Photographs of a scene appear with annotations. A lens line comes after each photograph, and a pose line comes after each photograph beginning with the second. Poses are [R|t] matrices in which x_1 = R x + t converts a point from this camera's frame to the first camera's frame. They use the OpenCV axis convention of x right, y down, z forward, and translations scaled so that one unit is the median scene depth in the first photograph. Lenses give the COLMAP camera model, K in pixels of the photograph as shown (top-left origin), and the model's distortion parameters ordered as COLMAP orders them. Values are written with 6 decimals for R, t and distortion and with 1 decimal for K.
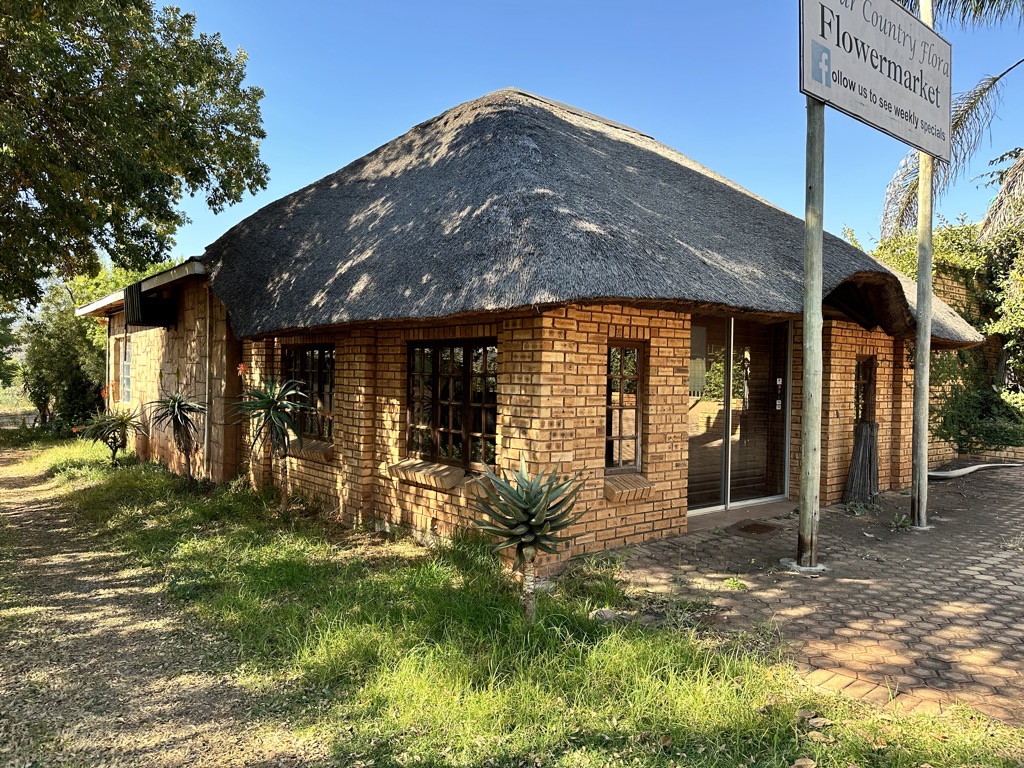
lens RADIAL K [[726.0, 0, 514.0], [0, 726.0, 378.1], [0, 0, 1]] dist [-0.013309, -0.004256]
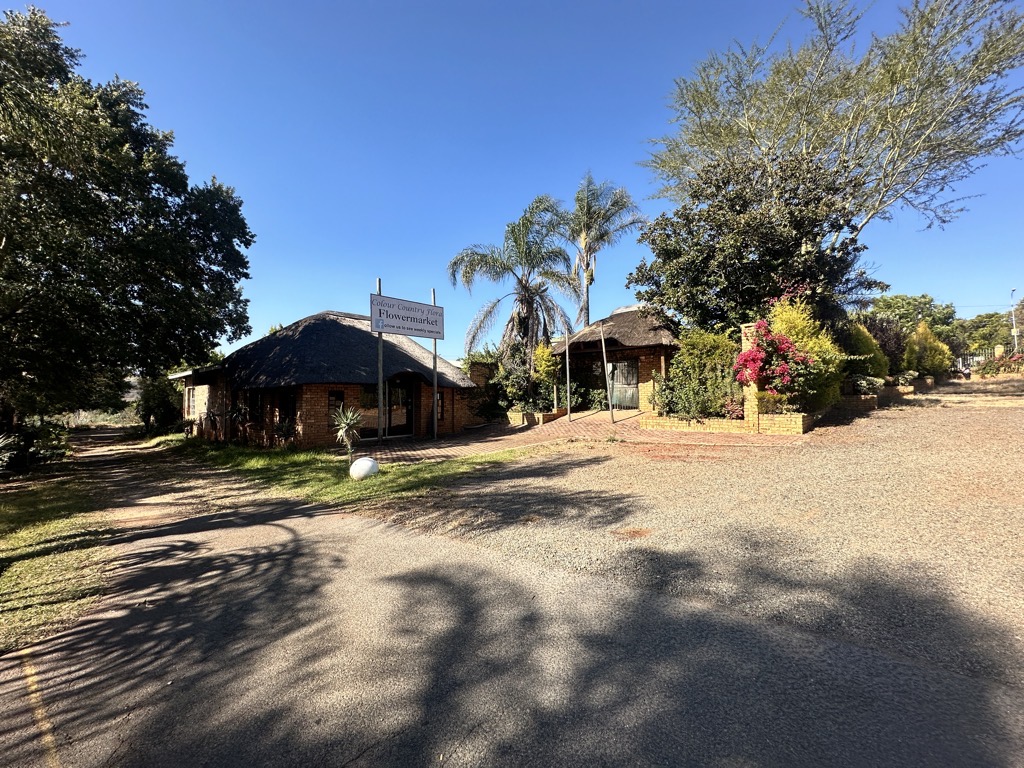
lens RADIAL K [[408.7, 0, 512.9], [0, 408.7, 376.9], [0, 0, 1]] dist [-0.004003, -0.000257]
pose [[0.985113, -0.016657, 0.171101, 0.358535], [0.026028, 0.998272, -0.052675, 0.006423], [-0.169928, 0.056344, 0.983844, -0.663665]]
